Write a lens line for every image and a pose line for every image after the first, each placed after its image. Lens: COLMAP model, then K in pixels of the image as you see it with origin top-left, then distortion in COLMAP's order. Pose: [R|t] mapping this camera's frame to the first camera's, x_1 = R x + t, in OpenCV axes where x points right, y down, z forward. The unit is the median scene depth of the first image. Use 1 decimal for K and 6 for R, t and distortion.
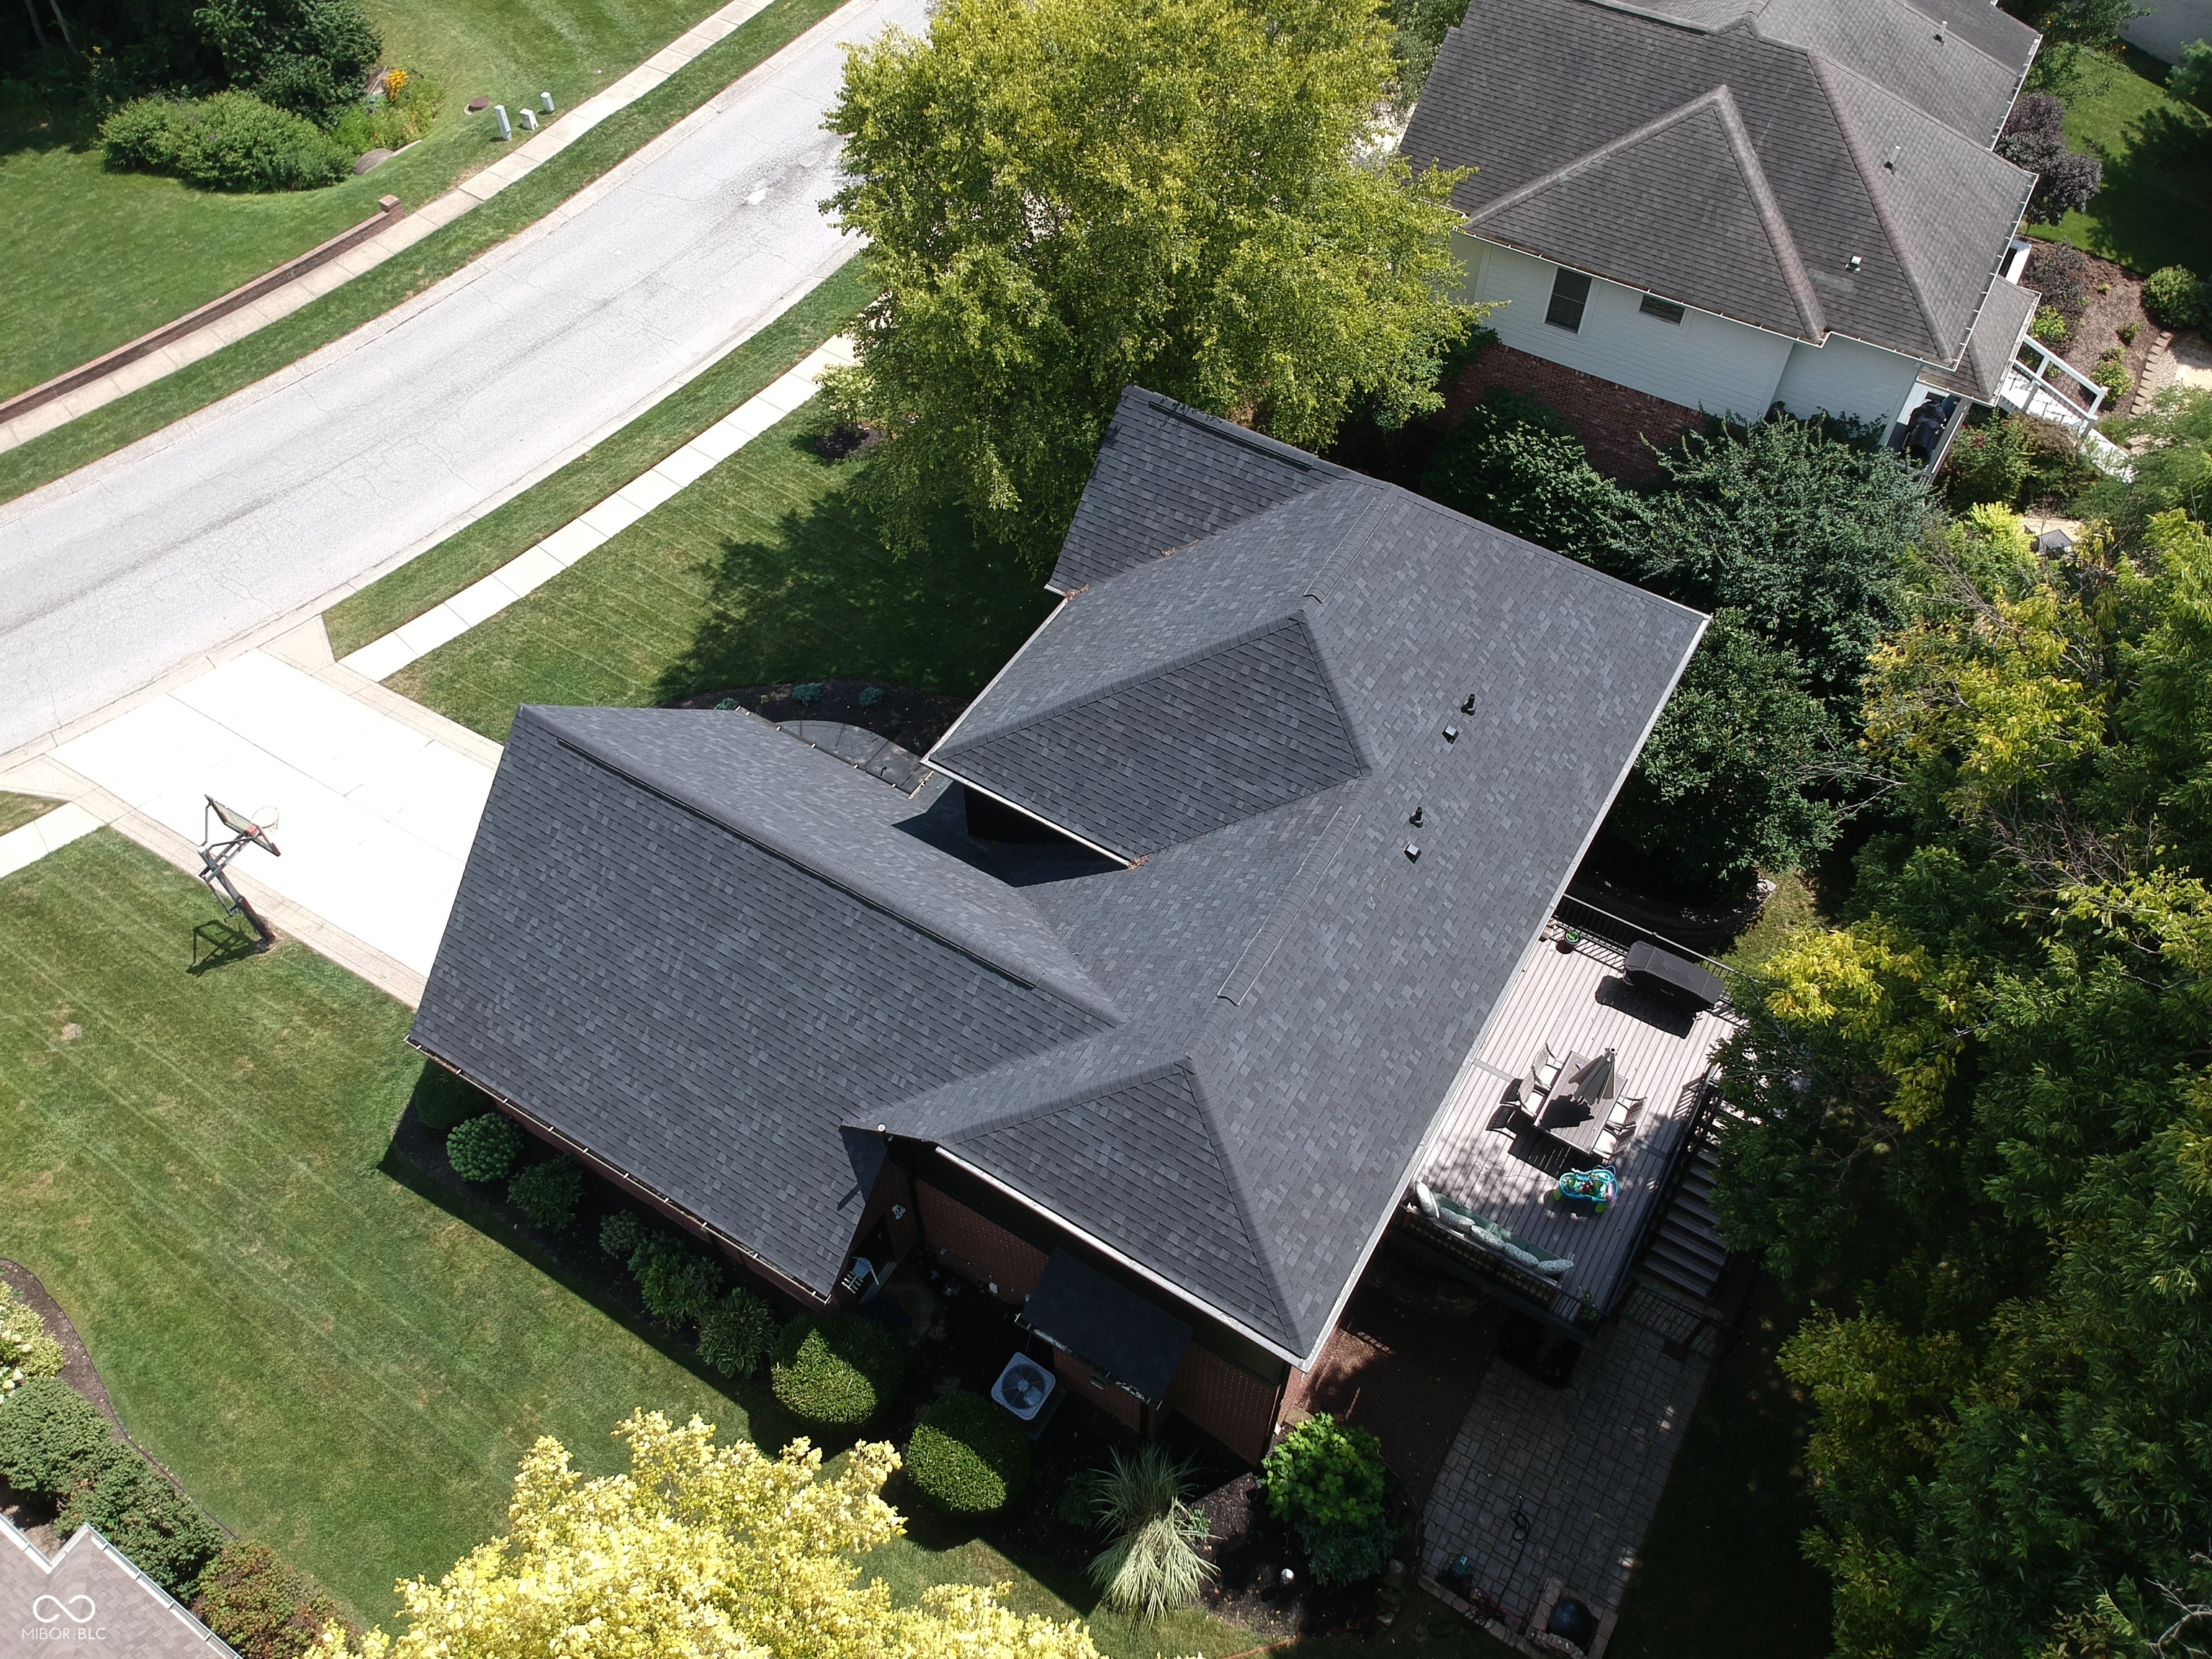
lens RADIAL K [[1632.8, 0, 1170.0], [0, 1632.8, 788.9], [0, 0, 1]] dist [-0.009407, -0.068800]
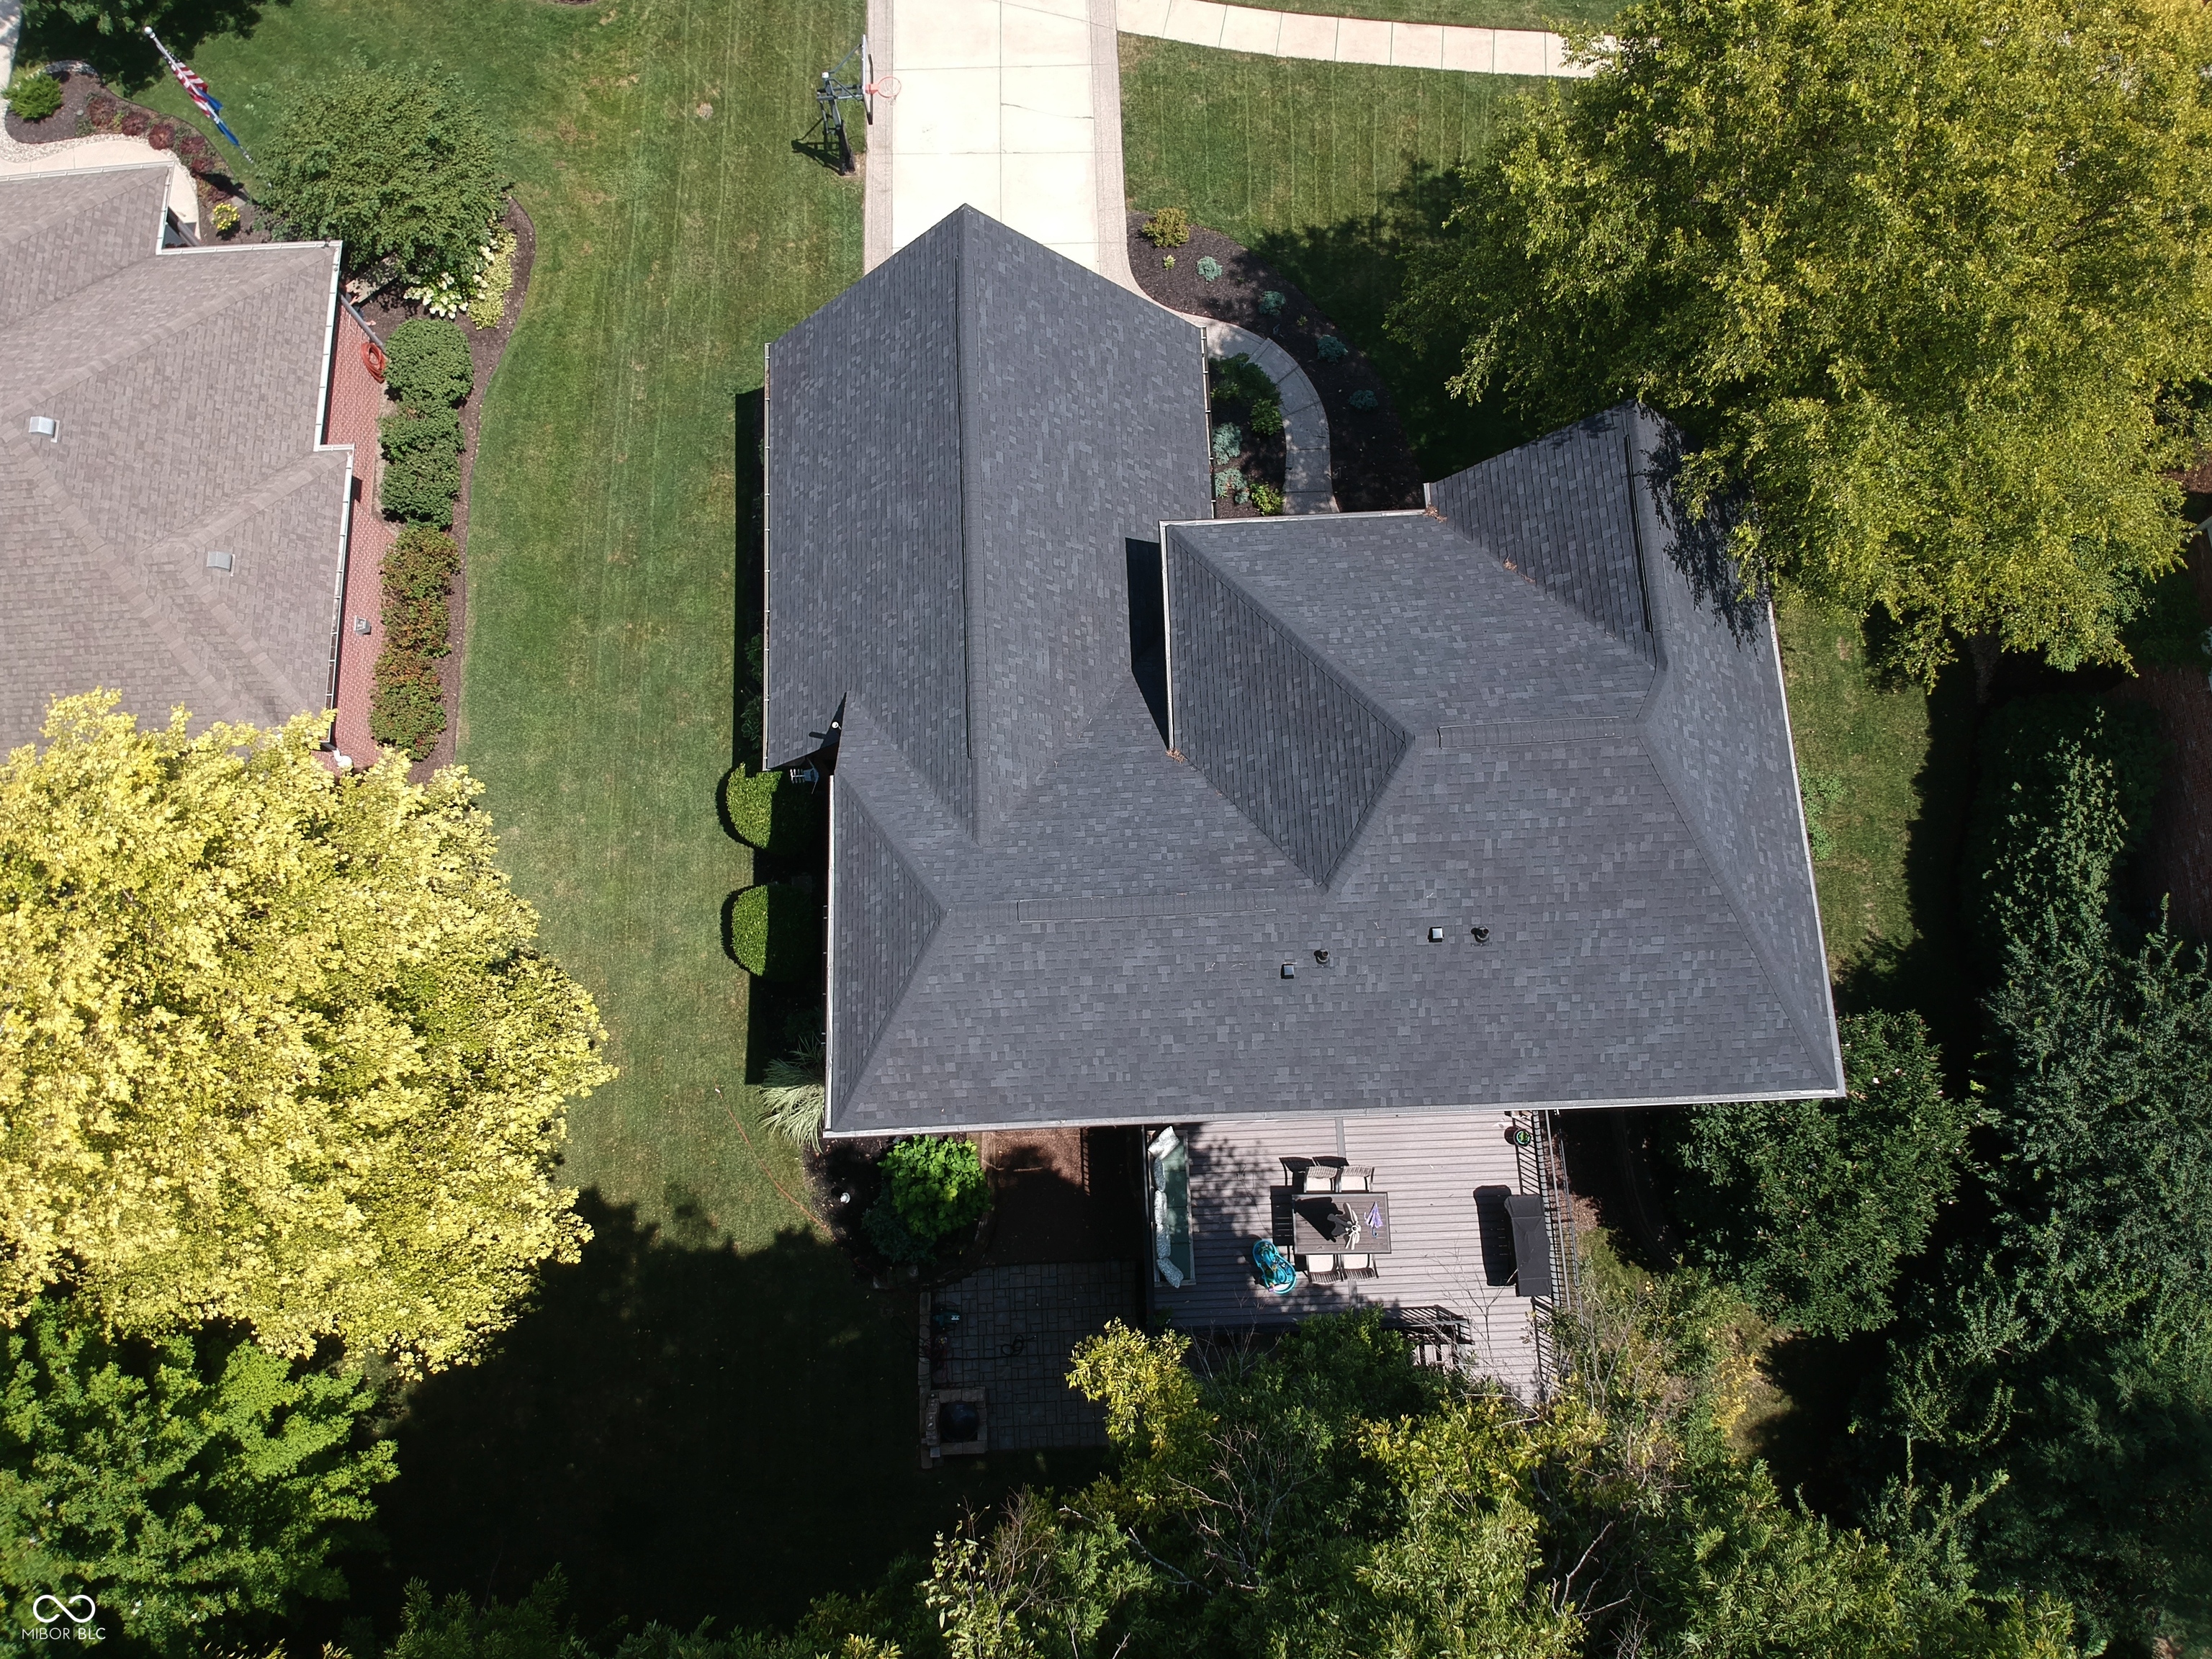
lens RADIAL K [[1632.8, 0, 1134.9], [0, 1632.8, 837.2], [0, 0, 1]] dist [-0.009407, -0.068800]
pose [[0.538994, 0.810555, -0.229100, 0.215549], [-0.647632, 0.572706, 0.502574, -0.374069], [0.538570, -0.122511, 0.833626, 0.100472]]
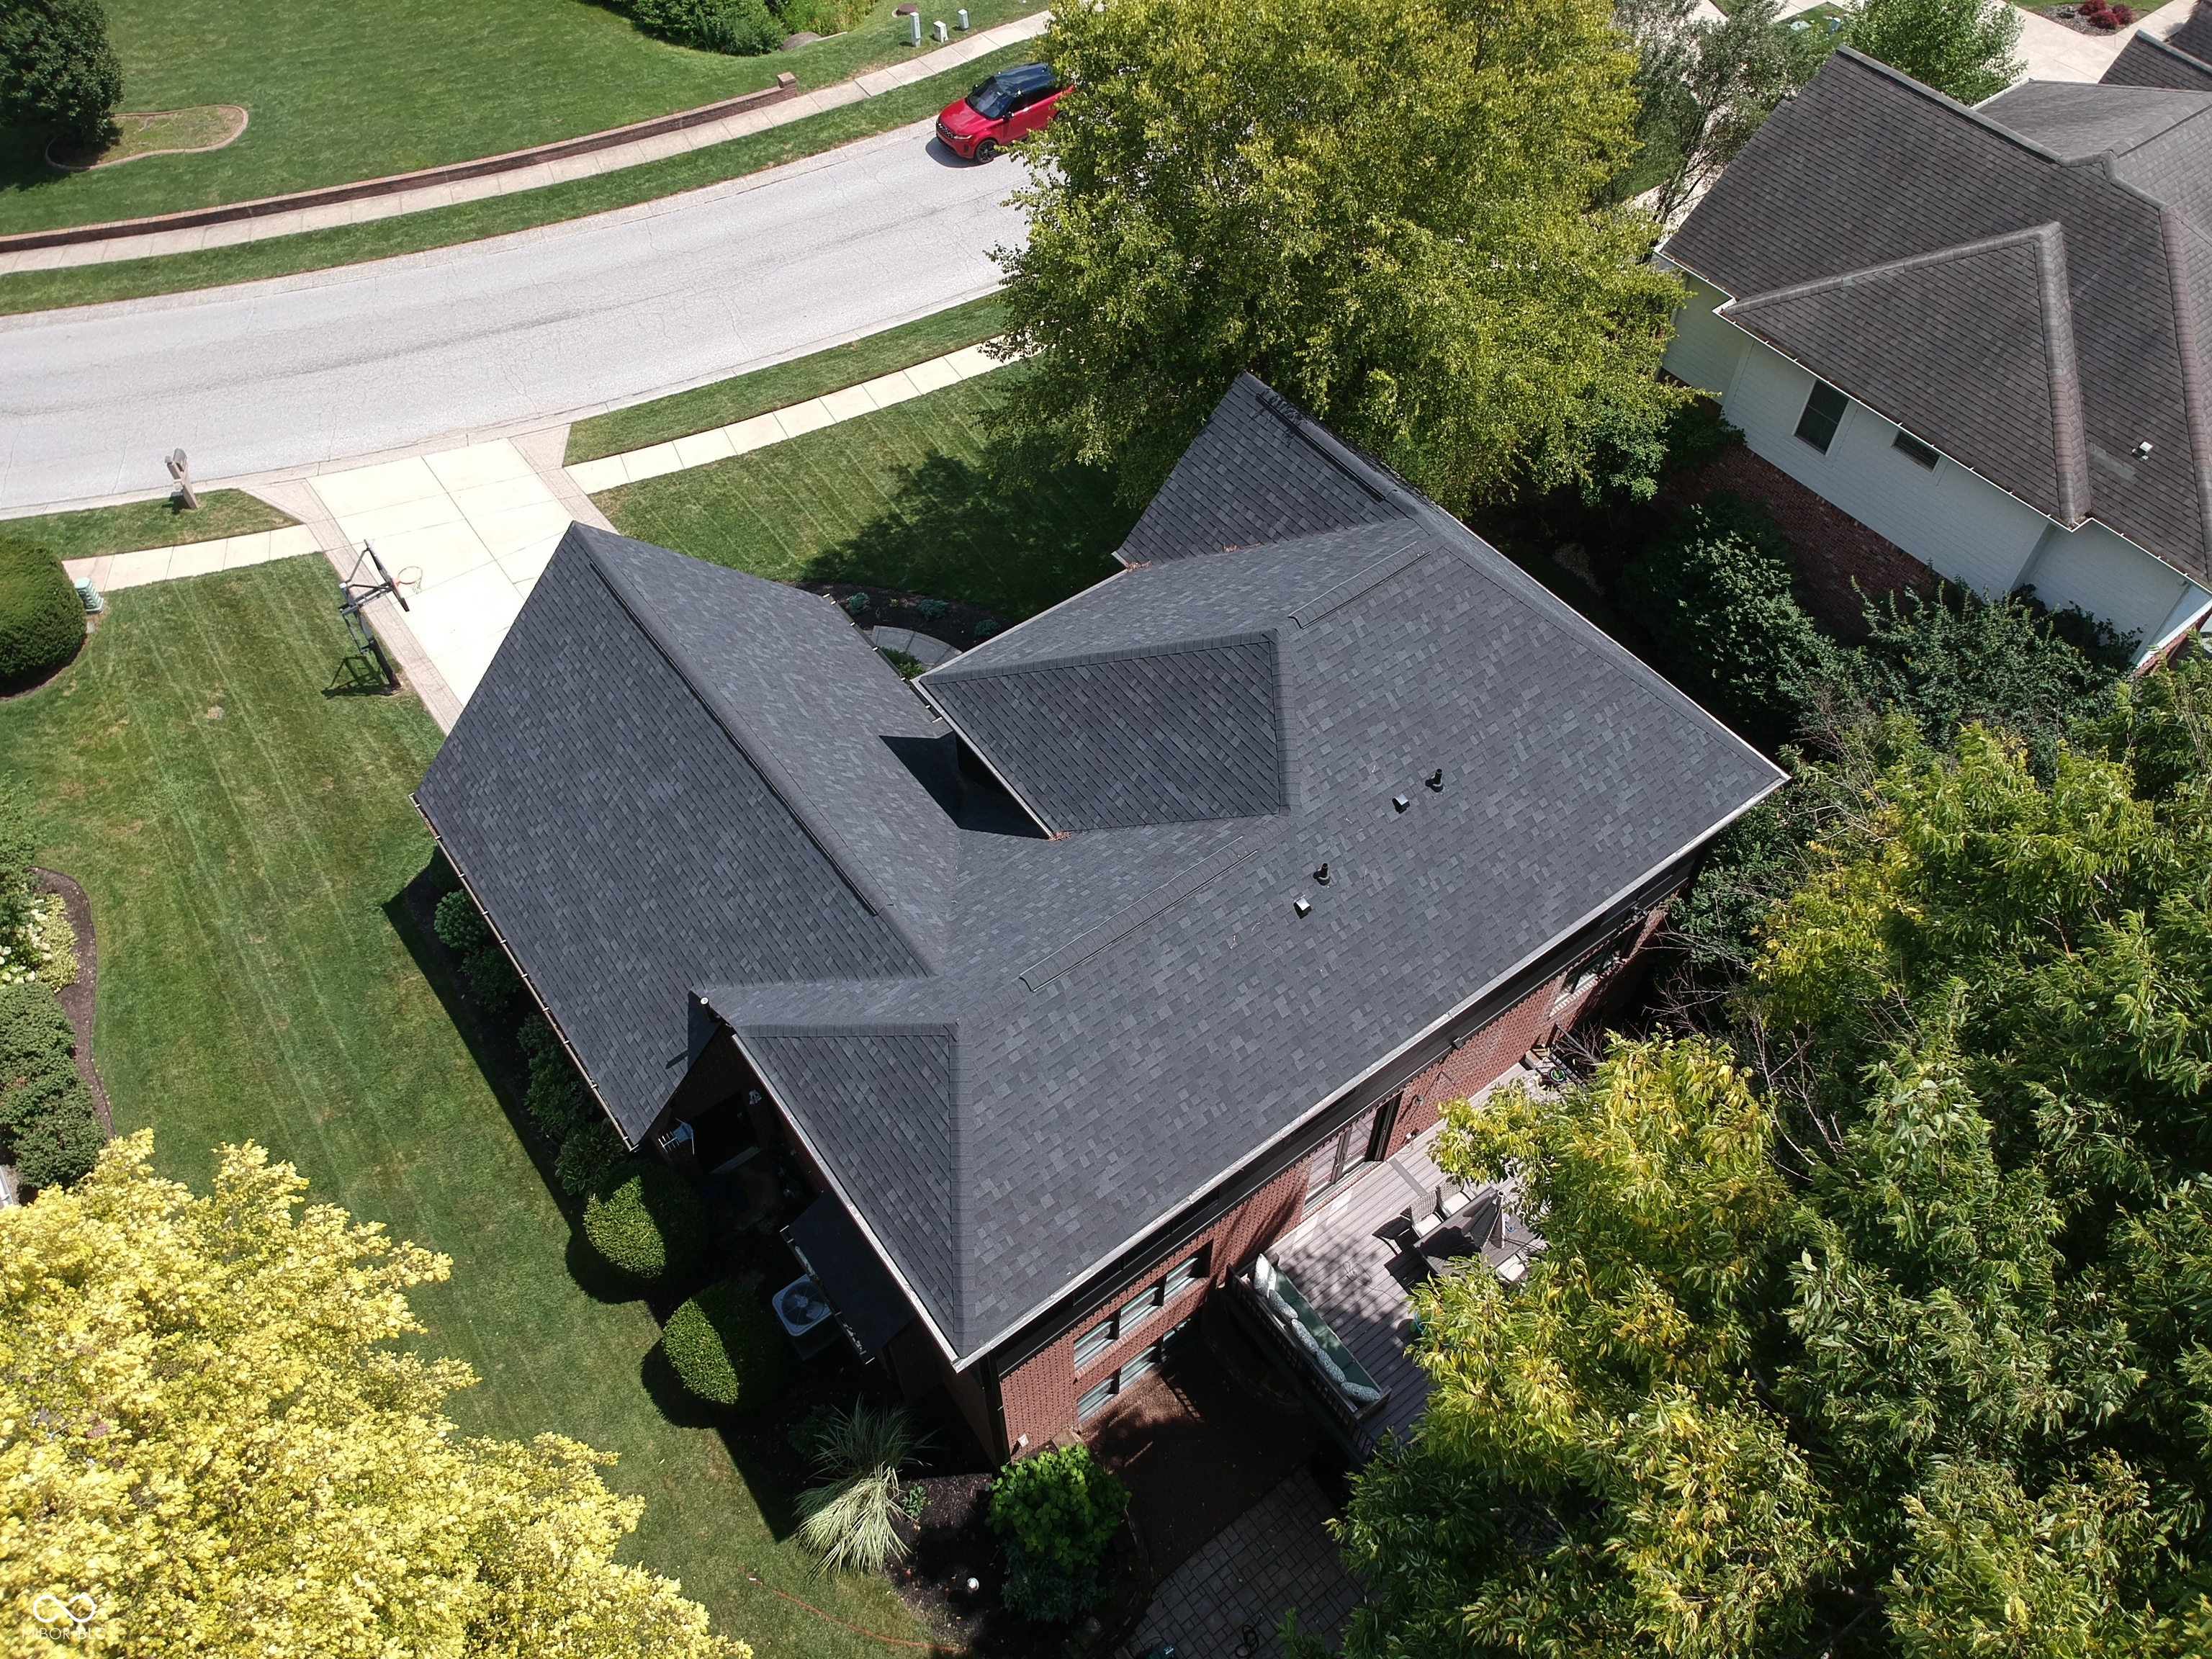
lens RADIAL K [[1632.8, 0, 1167.6], [0, 1632.8, 800.1], [0, 0, 1]] dist [-0.009407, -0.068800]
pose [[0.927124, 0.291223, -0.235862, 0.230954], [-0.292987, 0.955696, 0.028347, -0.019347], [0.233668, 0.042823, 0.971373, 0.059607]]
